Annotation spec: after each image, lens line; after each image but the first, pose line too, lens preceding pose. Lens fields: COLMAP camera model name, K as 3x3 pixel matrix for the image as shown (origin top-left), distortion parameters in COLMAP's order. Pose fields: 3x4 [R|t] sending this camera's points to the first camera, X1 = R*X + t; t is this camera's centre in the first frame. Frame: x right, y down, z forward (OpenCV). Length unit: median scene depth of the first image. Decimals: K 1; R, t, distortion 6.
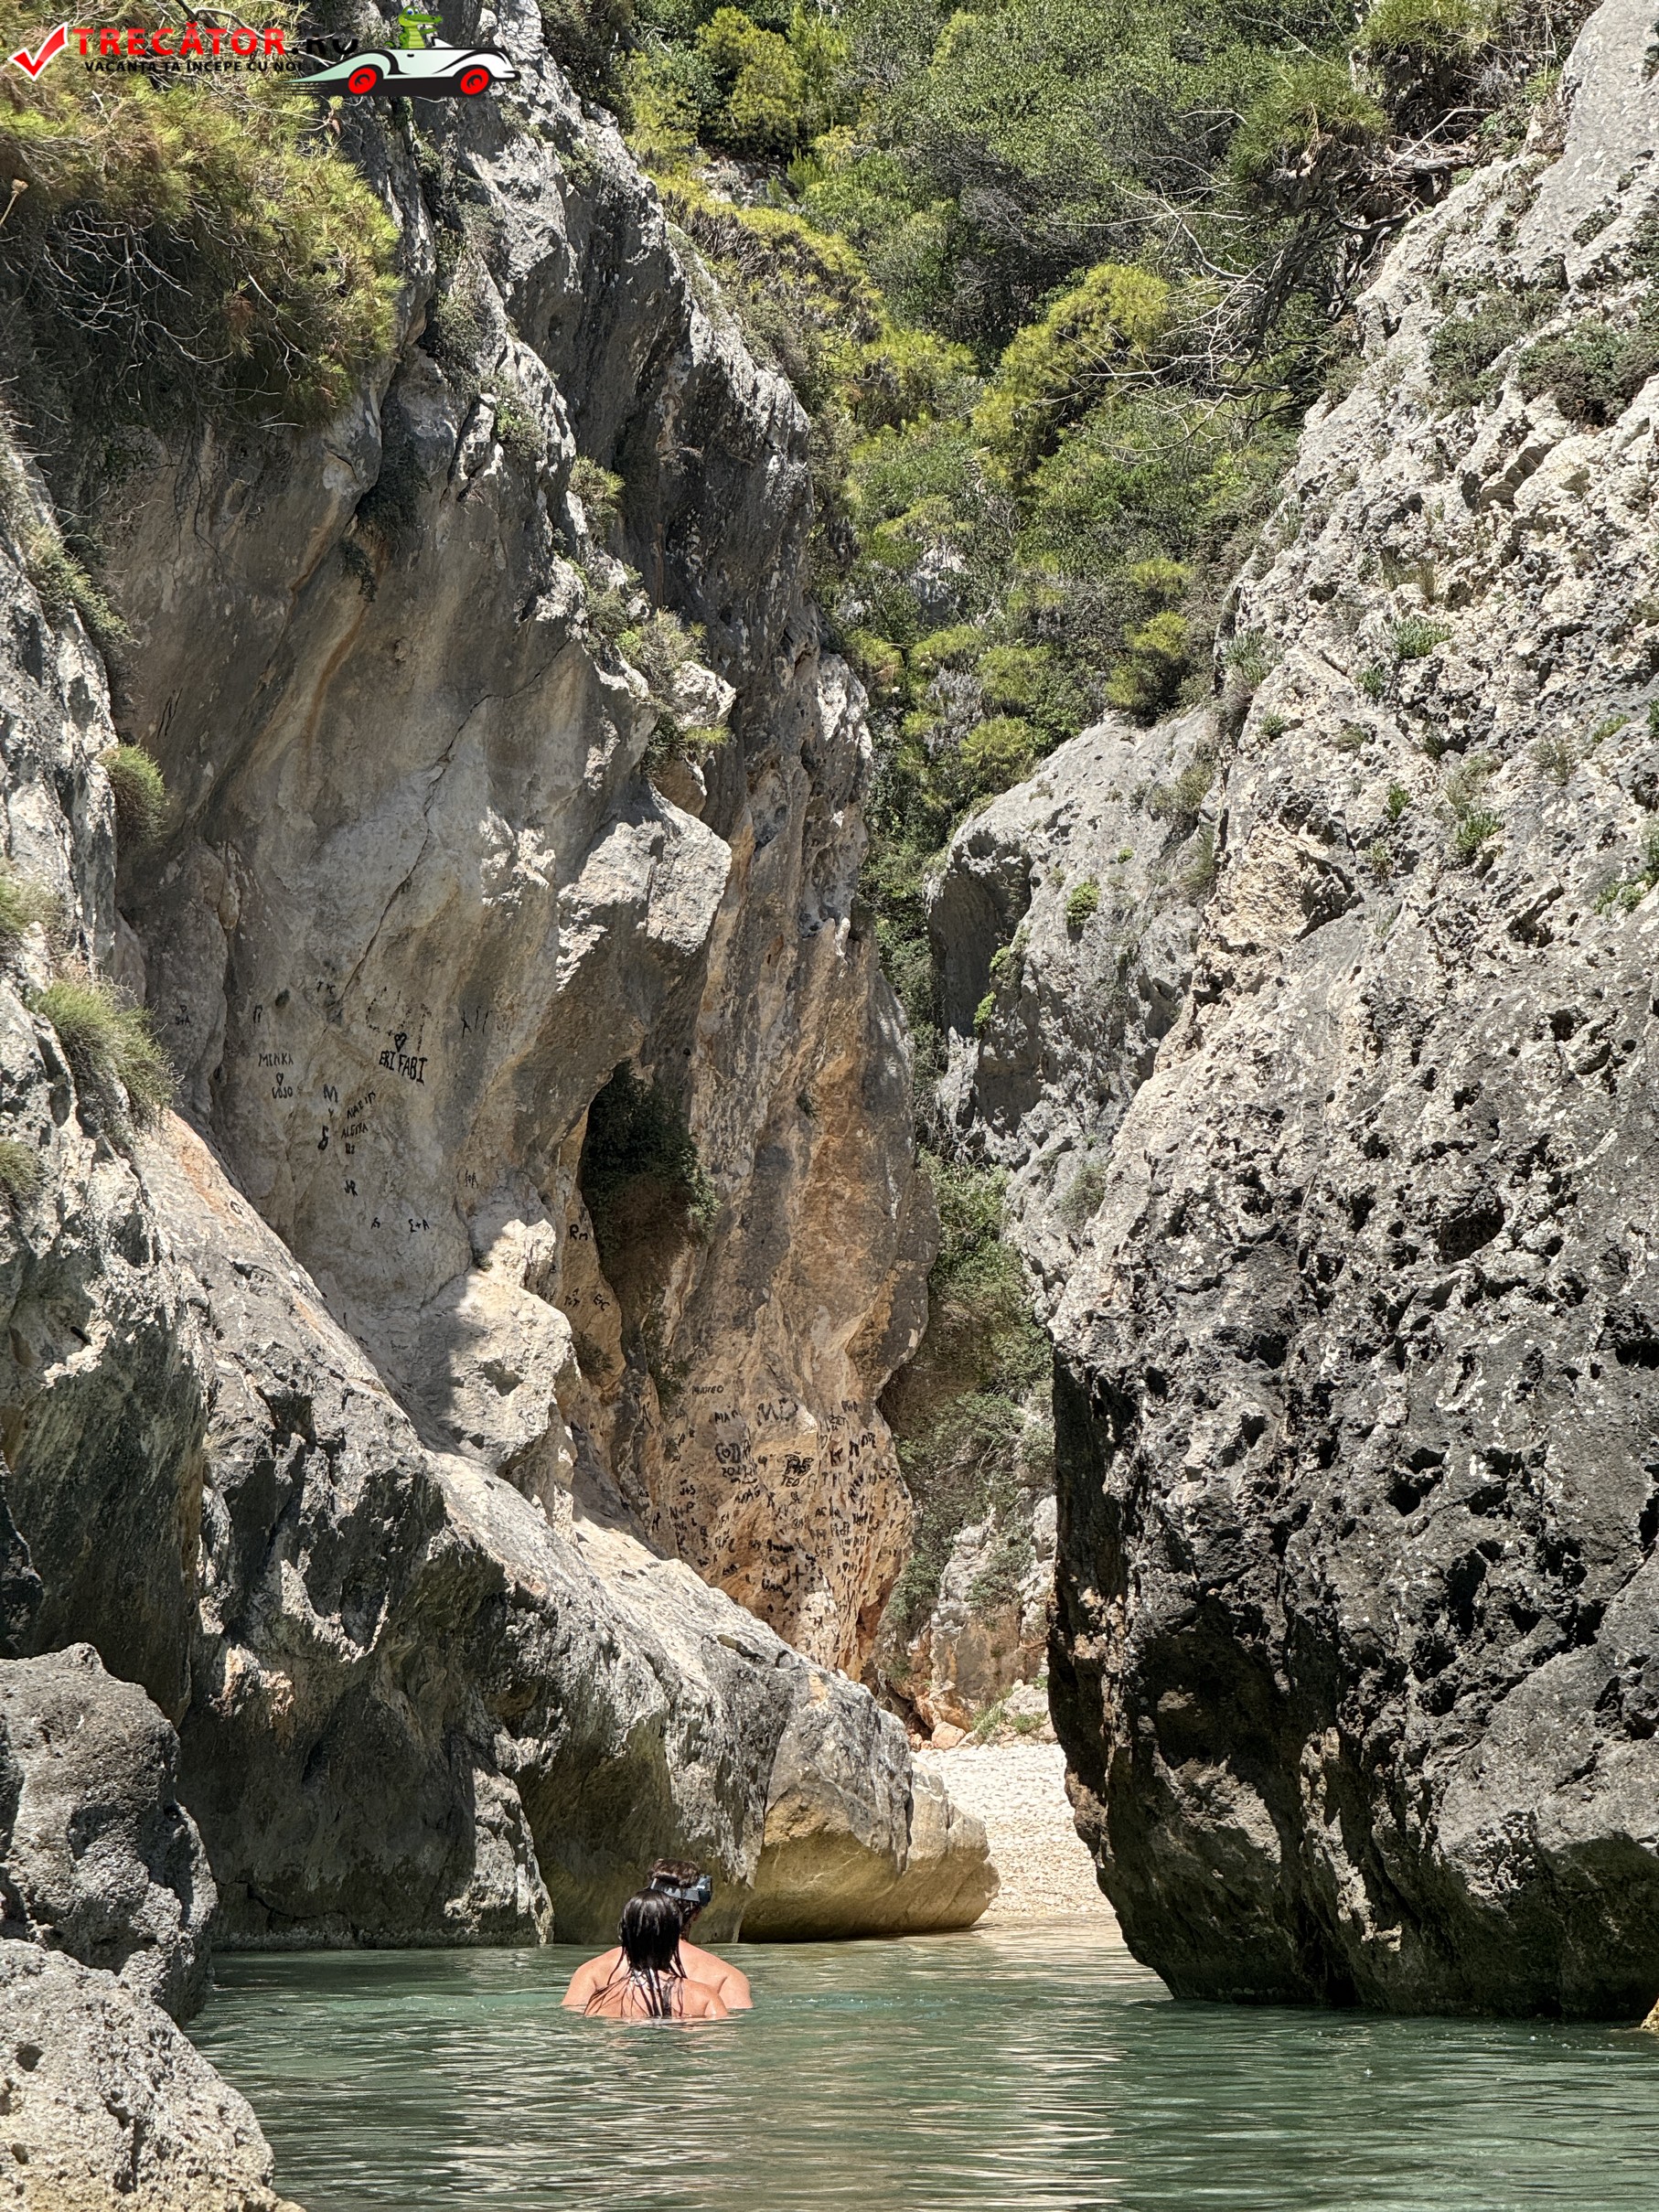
lens RADIAL K [[7788.7, 0, 925.4], [0, 7788.7, 1226.5], [0, 0, 1]] dist [0.244369, 0.000000]
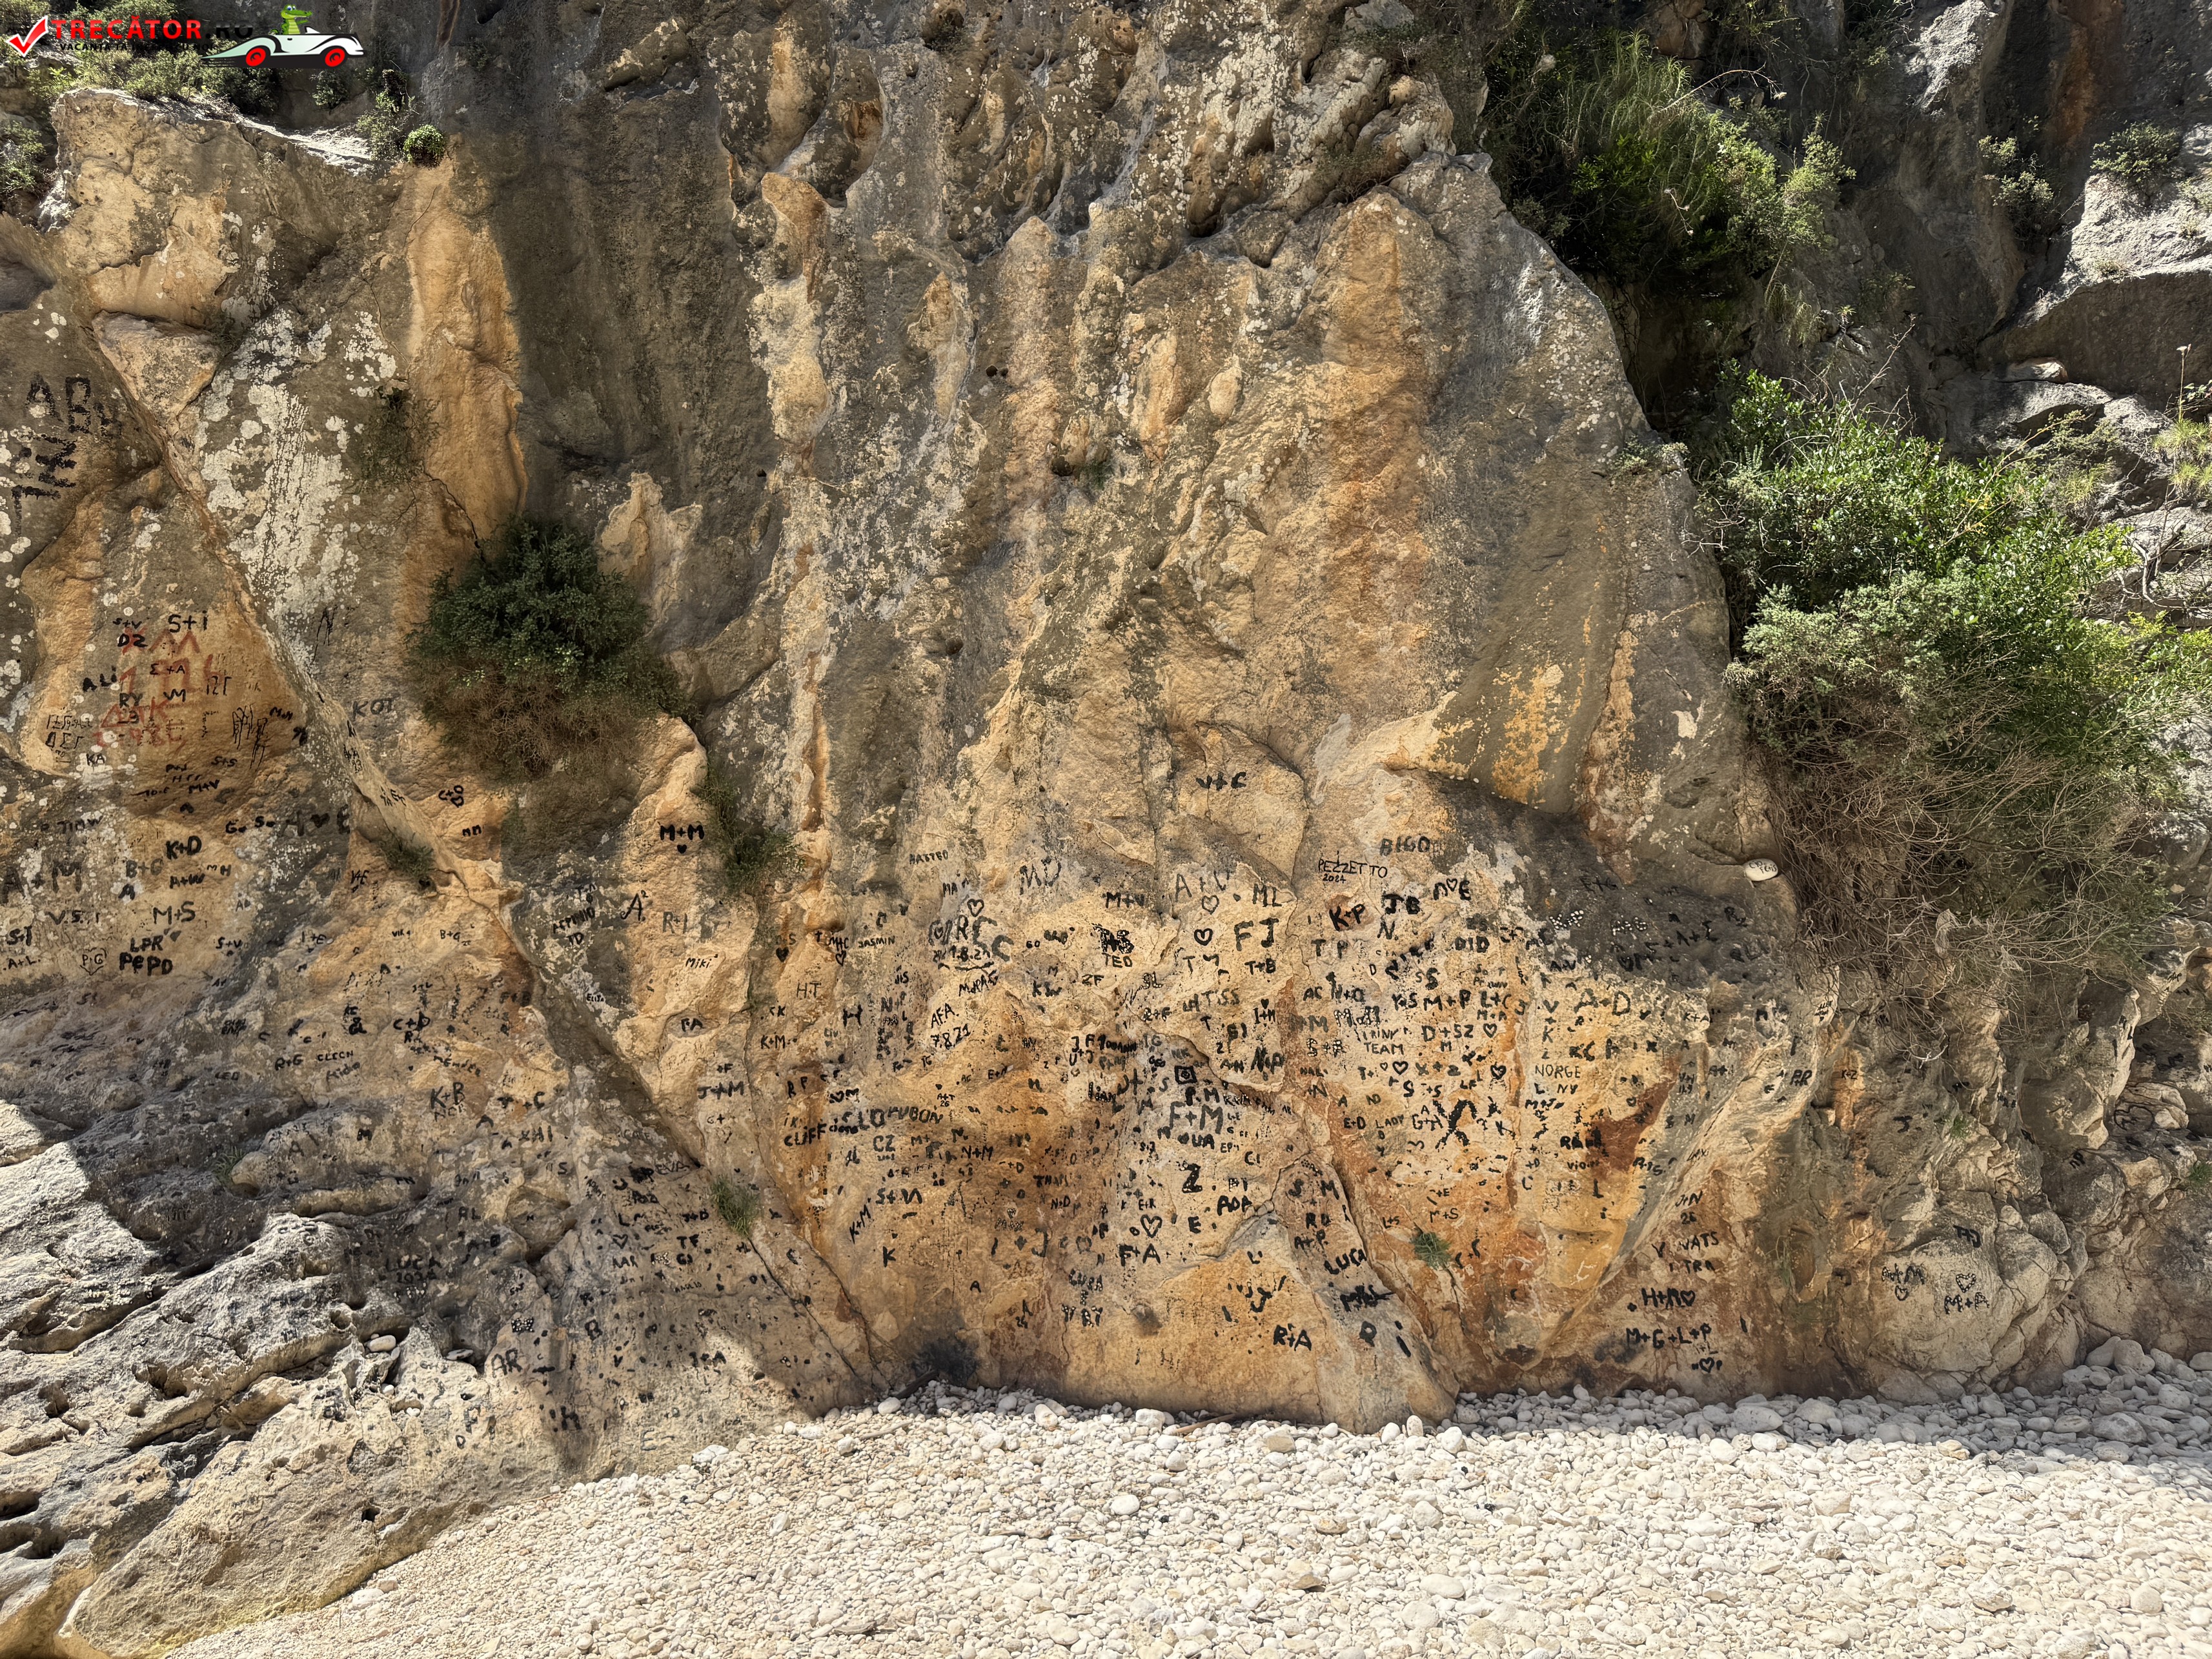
lens RADIAL K [[1551.5, 0, 1065.6], [0, 1551.5, 837.5], [0, 0, 1]] dist [0.091280, -0.121435]
pose [[0.048433, -0.046265, -0.997754, 0.172813], [0.083188, 0.995643, -0.042129, 0.033758], [0.995356, -0.080961, 0.052071, 1.253438]]
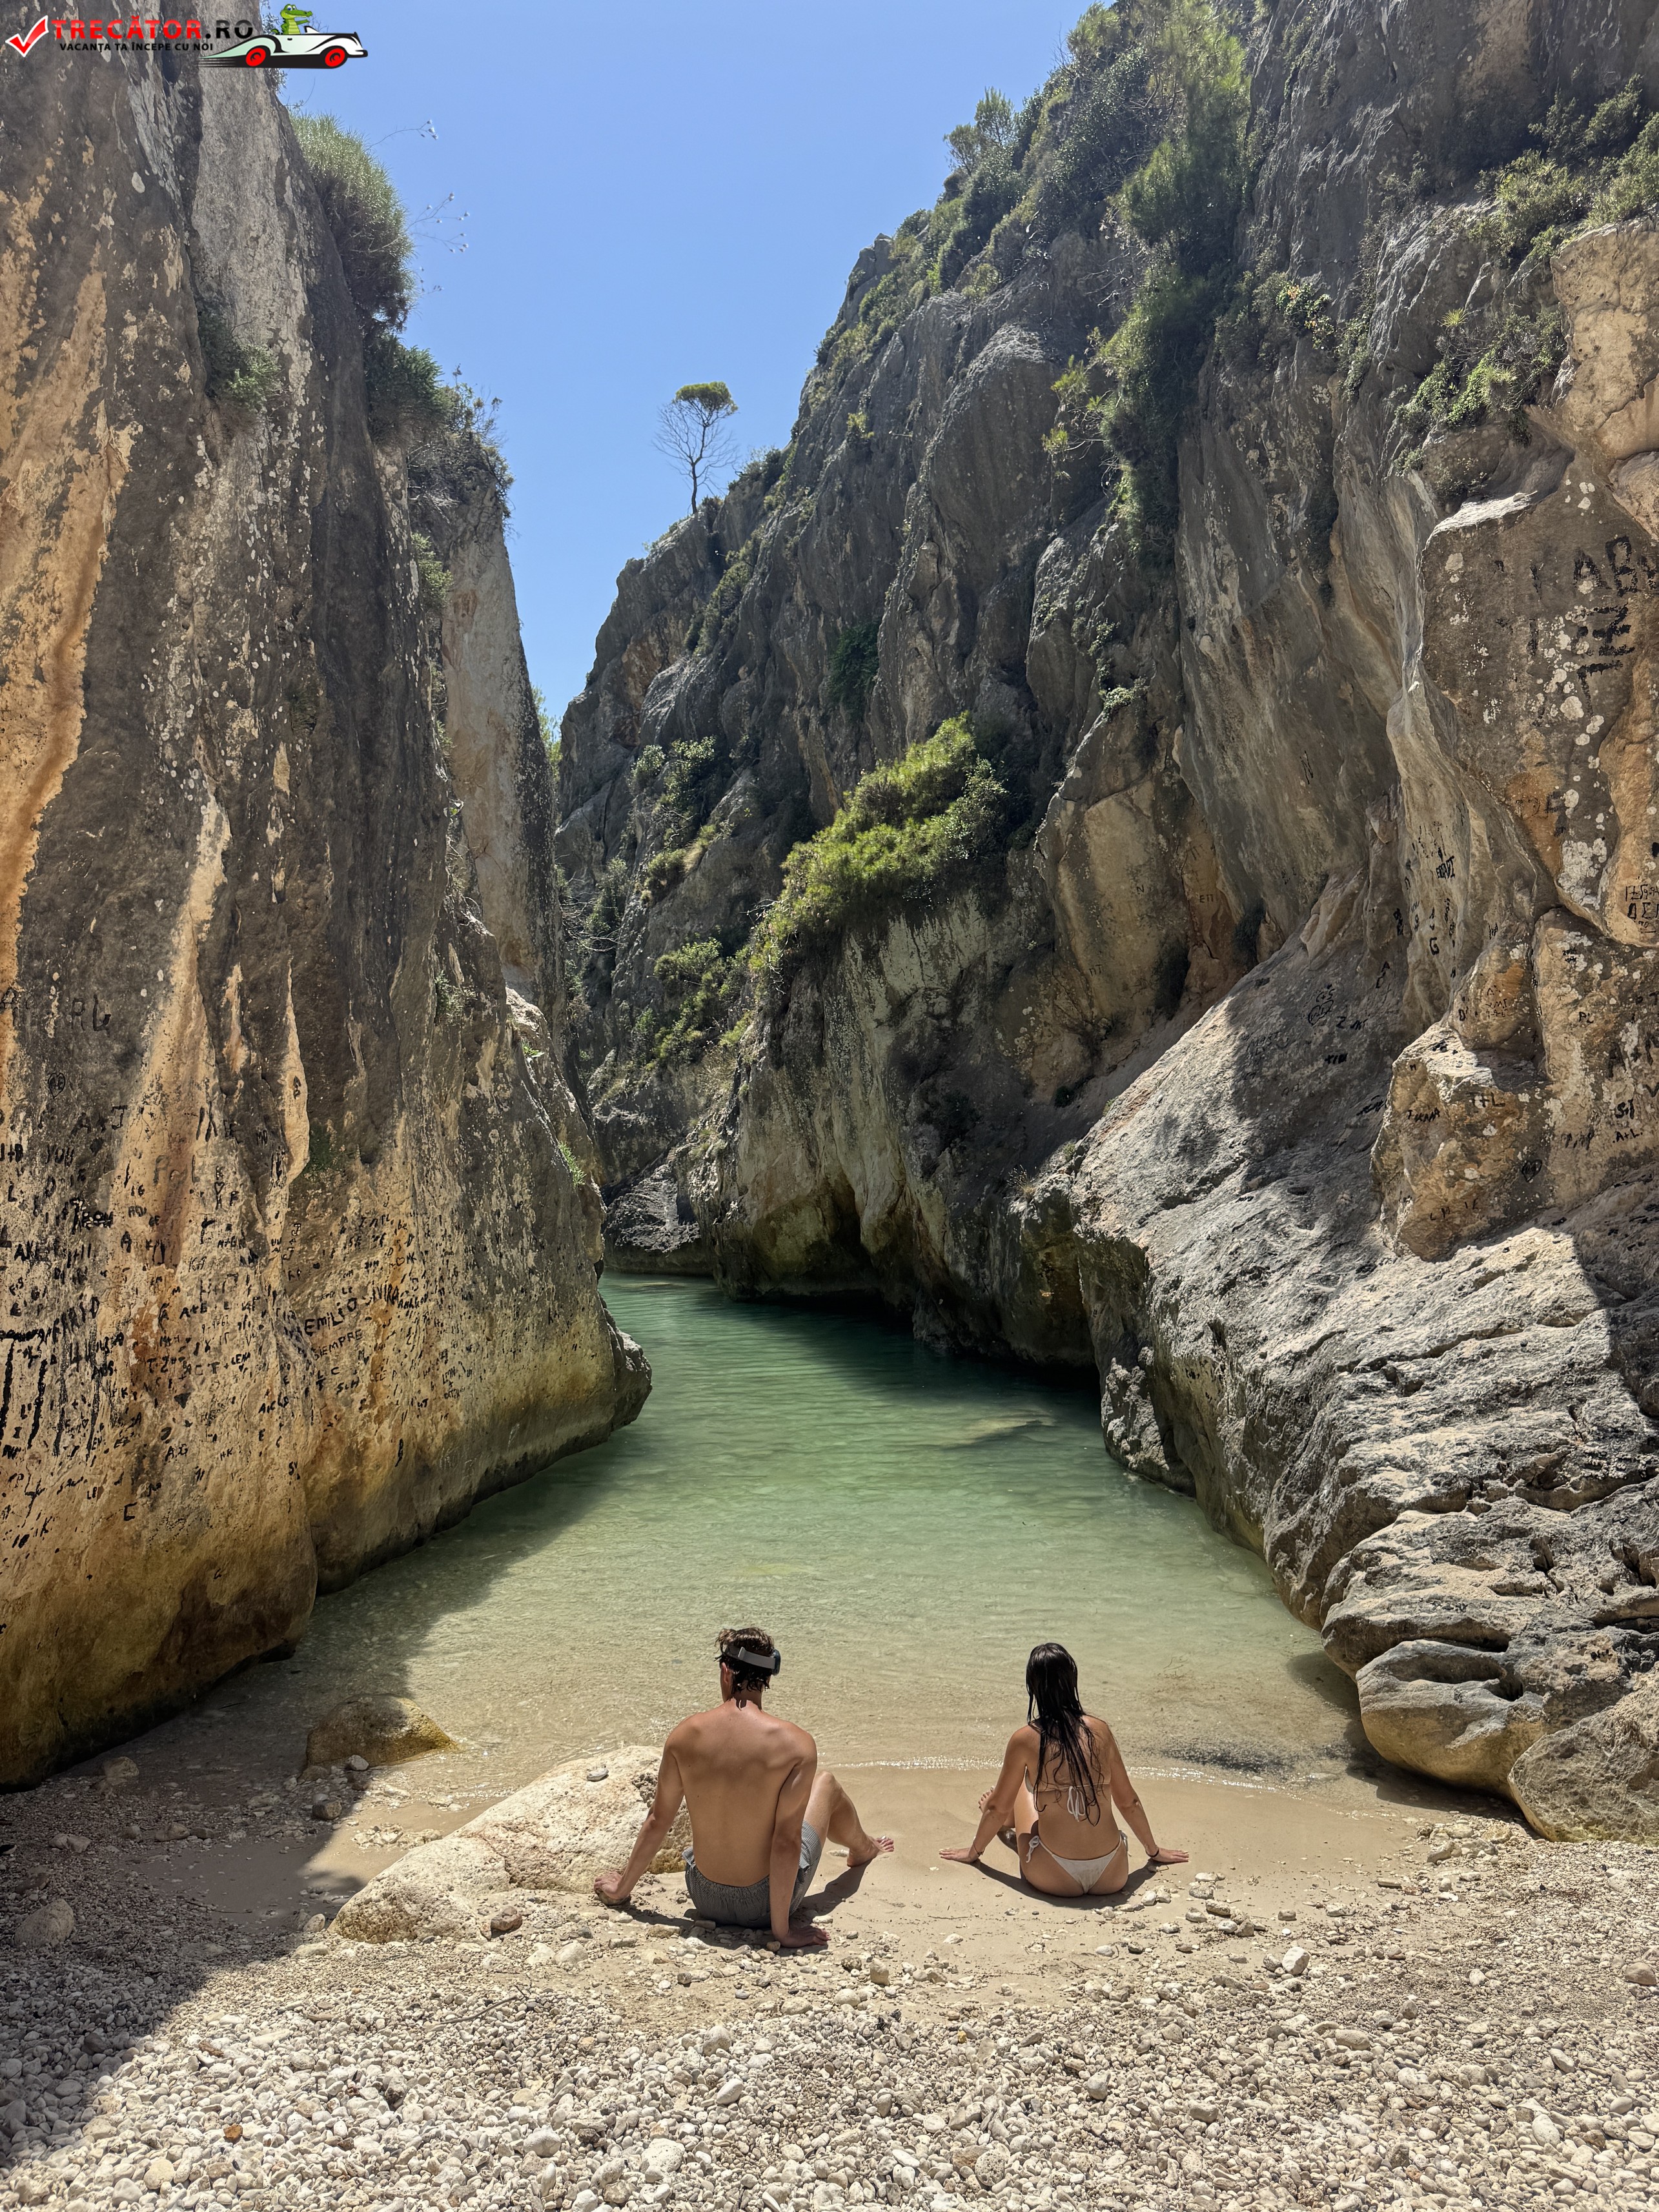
lens RADIAL K [[1551.5, 0, 829.8], [0, 1551.5, 1117.3], [0, 0, 1]] dist [0.091280, -0.121435]
pose [[-0.948909, 0.004877, -0.315512, 0.121363], [0.036706, 0.994799, -0.095018, 0.044363], [0.313408, -0.101745, -0.944152, 1.294206]]
